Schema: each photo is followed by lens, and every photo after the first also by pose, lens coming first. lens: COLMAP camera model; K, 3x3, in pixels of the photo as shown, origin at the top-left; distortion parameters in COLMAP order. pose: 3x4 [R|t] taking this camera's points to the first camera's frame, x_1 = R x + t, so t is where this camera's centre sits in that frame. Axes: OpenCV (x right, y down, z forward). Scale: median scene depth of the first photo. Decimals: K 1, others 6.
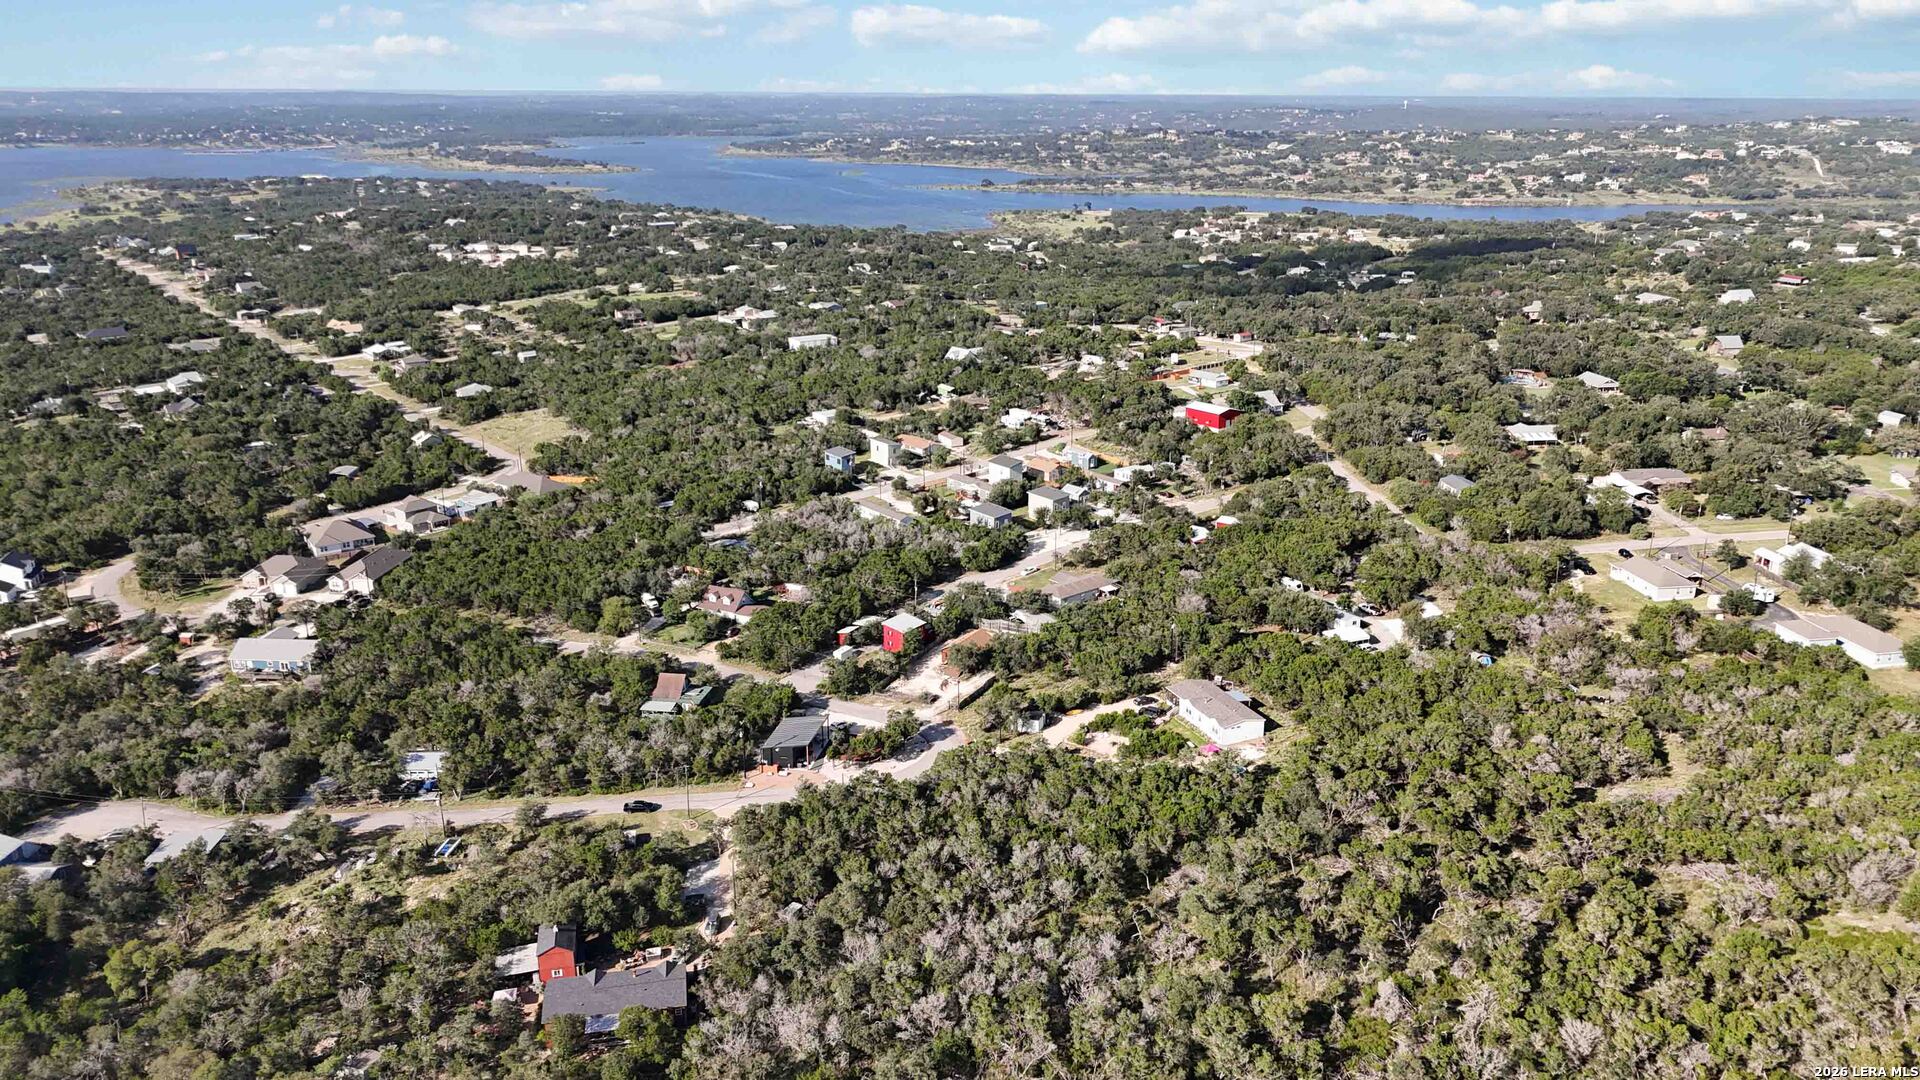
lens RADIAL K [[1418.9, 0, 966.6], [0, 1418.9, 535.8], [0, 0, 1]] dist [0.073844, -0.074850]
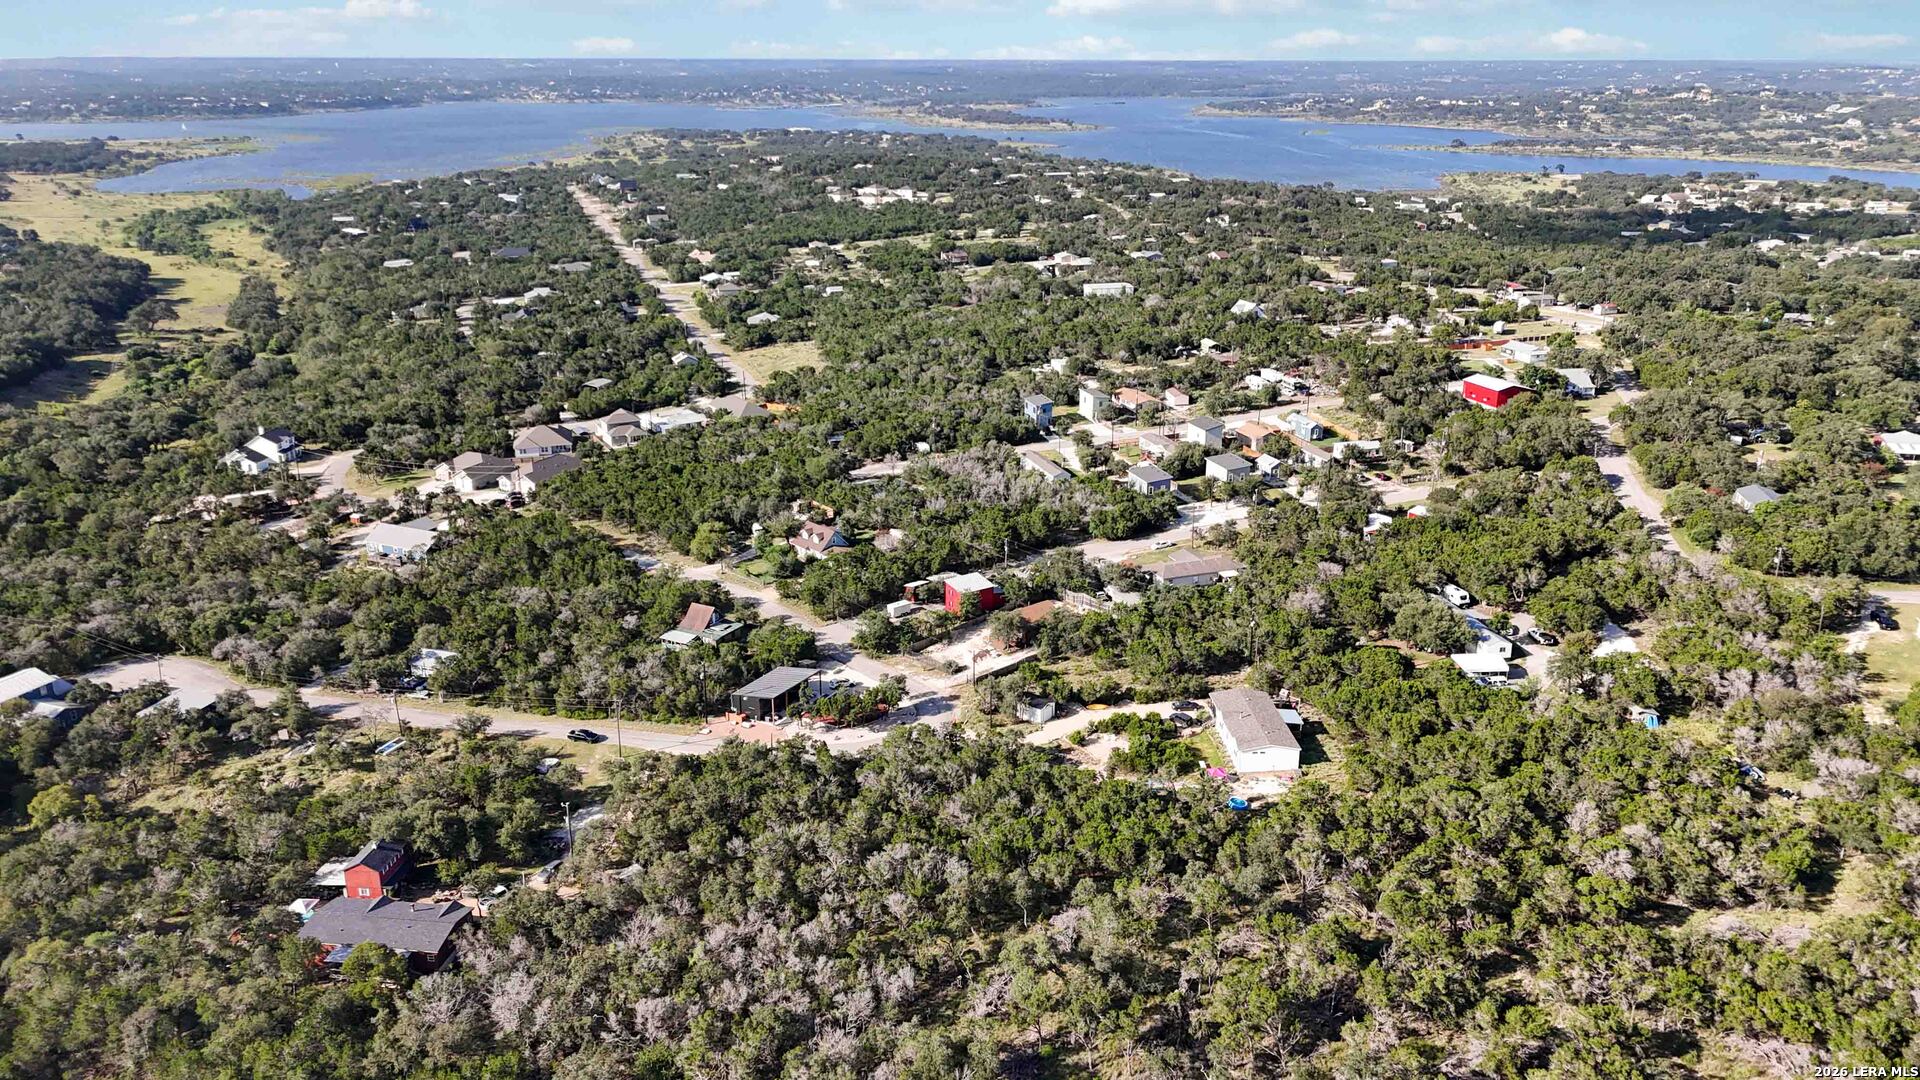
lens RADIAL K [[1418.9, 0, 966.3], [0, 1418.9, 538.3], [0, 0, 1]] dist [0.073844, -0.074850]
pose [[0.943159, 0.107956, -0.314318, 0.177464], [-0.100381, 0.994135, 0.040238, -0.001940], [0.316819, -0.006400, 0.948464, 0.114022]]
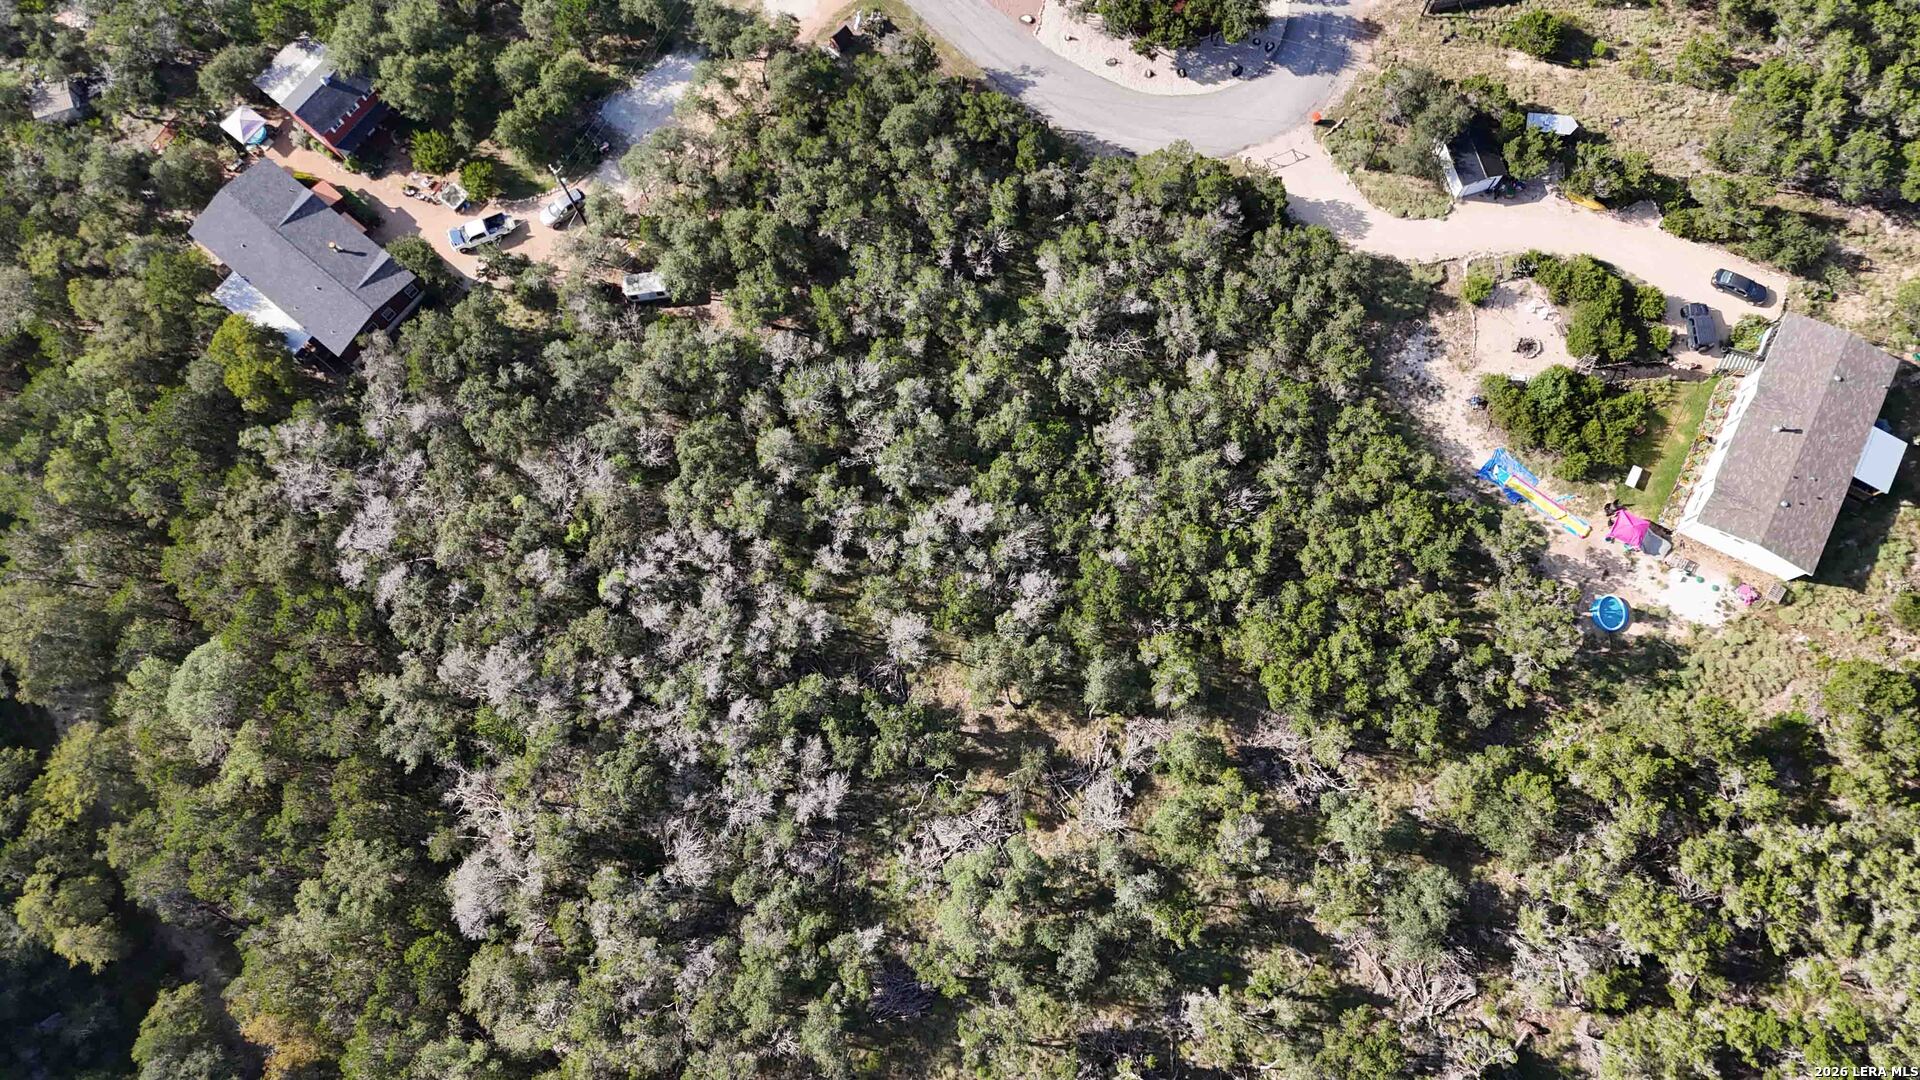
lens RADIAL K [[1418.9, 0, 958.5], [0, 1418.9, 542.7], [0, 0, 1]] dist [0.073844, -0.074850]
pose [[0.636101, 0.747530, -0.191244, 0.080685], [-0.215054, 0.409787, 0.886468, -0.129586], [0.741031, -0.522755, 0.421426, 0.416195]]
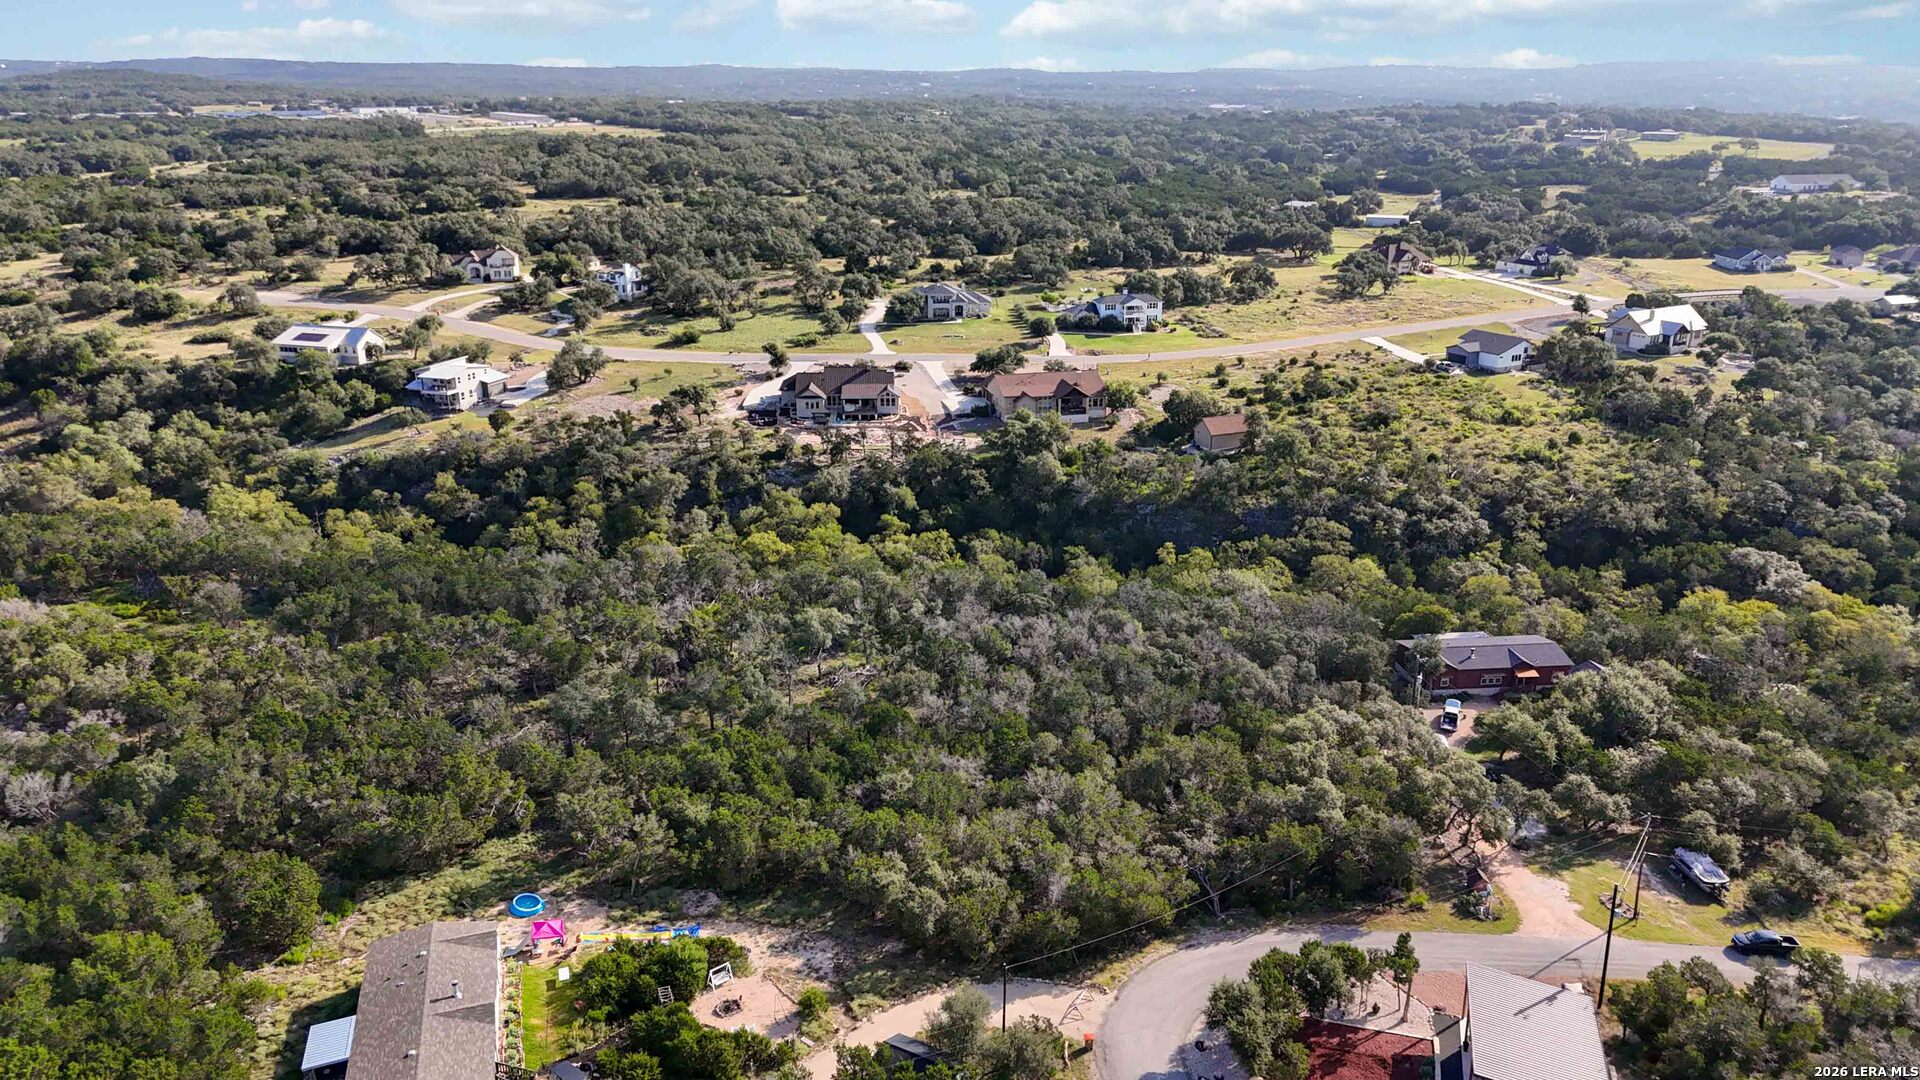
lens RADIAL K [[1418.9, 0, 957.3], [0, 1418.9, 546.4], [0, 0, 1]] dist [0.073844, -0.074850]
pose [[-0.994450, -0.030430, 0.100718, 0.000768], [0.033746, 0.814442, 0.579264, -0.131179], [-0.099656, 0.579447, -0.808894, 0.818402]]
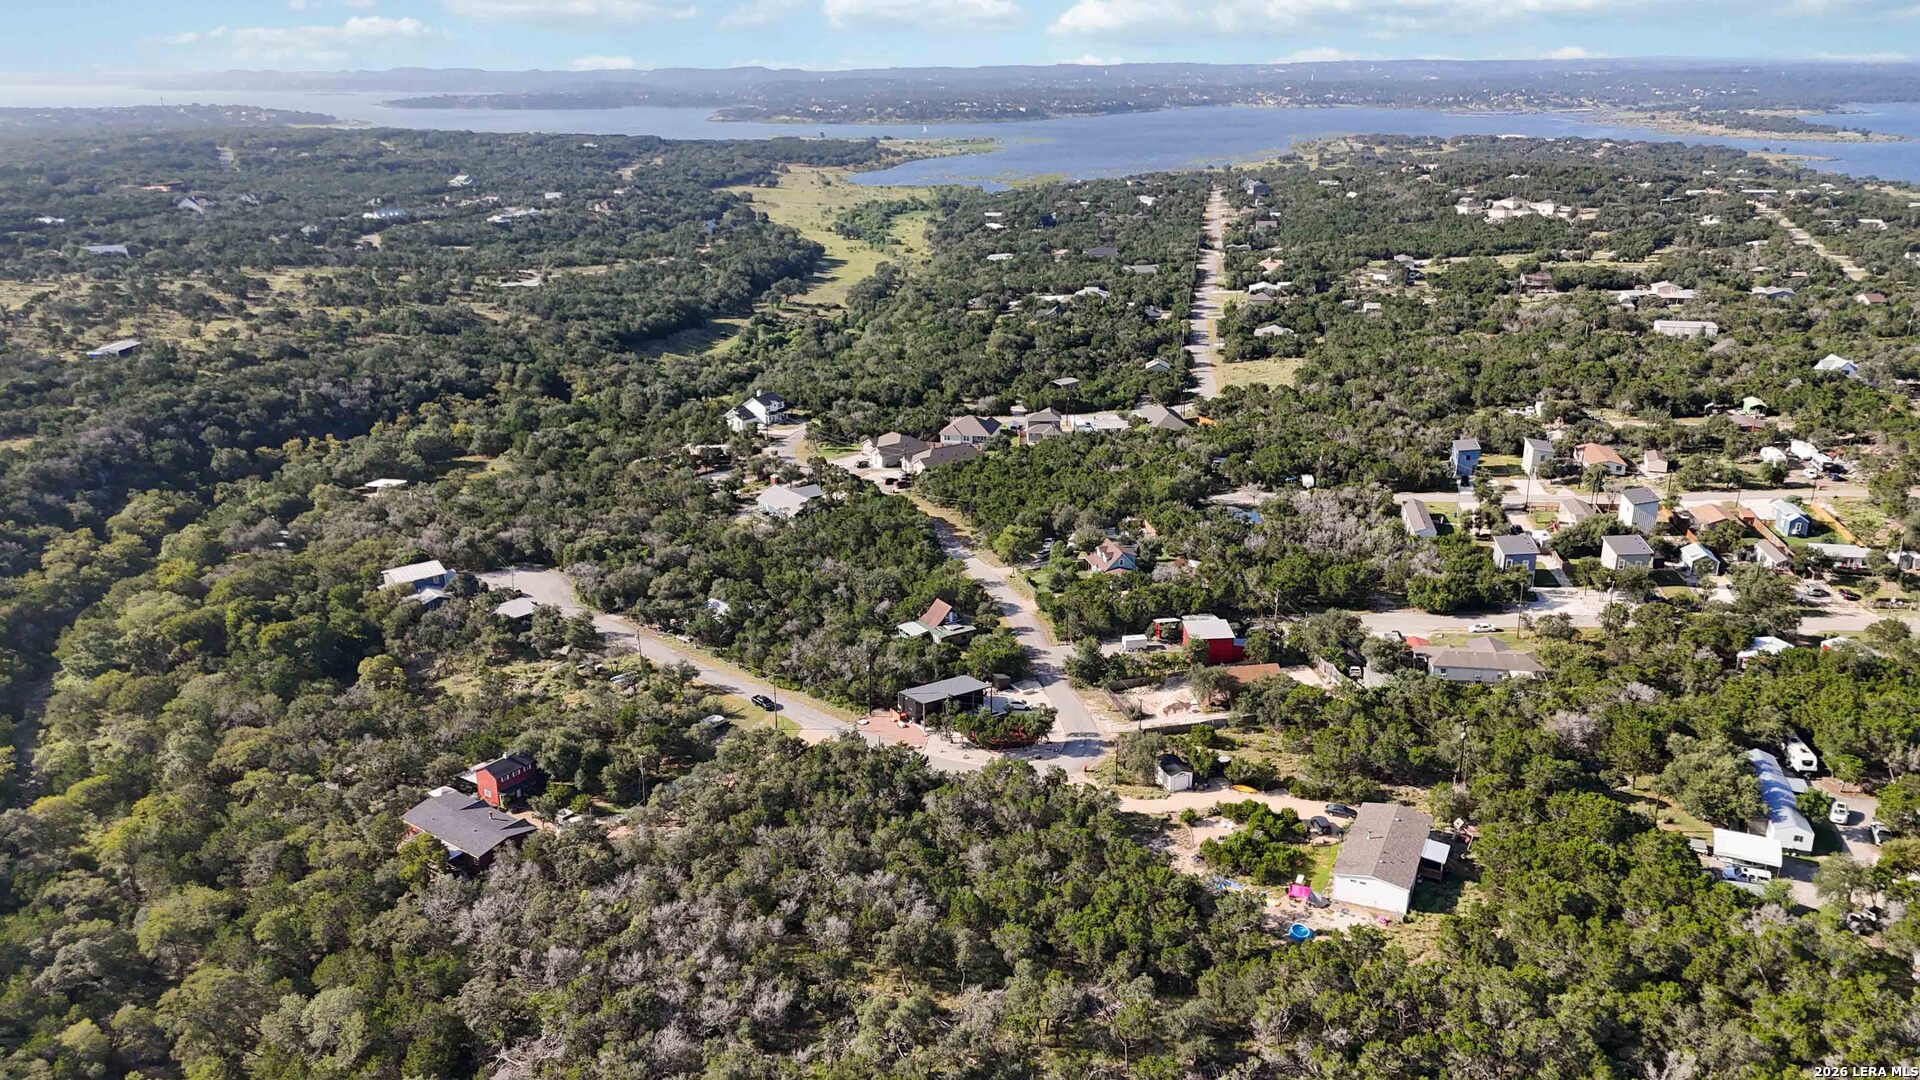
lens RADIAL K [[1418.9, 0, 961.1], [0, 1418.9, 537.7], [0, 0, 1]] dist [0.073844, -0.074850]
pose [[0.668384, 0.234166, -0.705995, 0.329745], [-0.218862, 0.969048, 0.114214, -0.040643], [0.710888, 0.078177, 0.698946, 0.239217]]
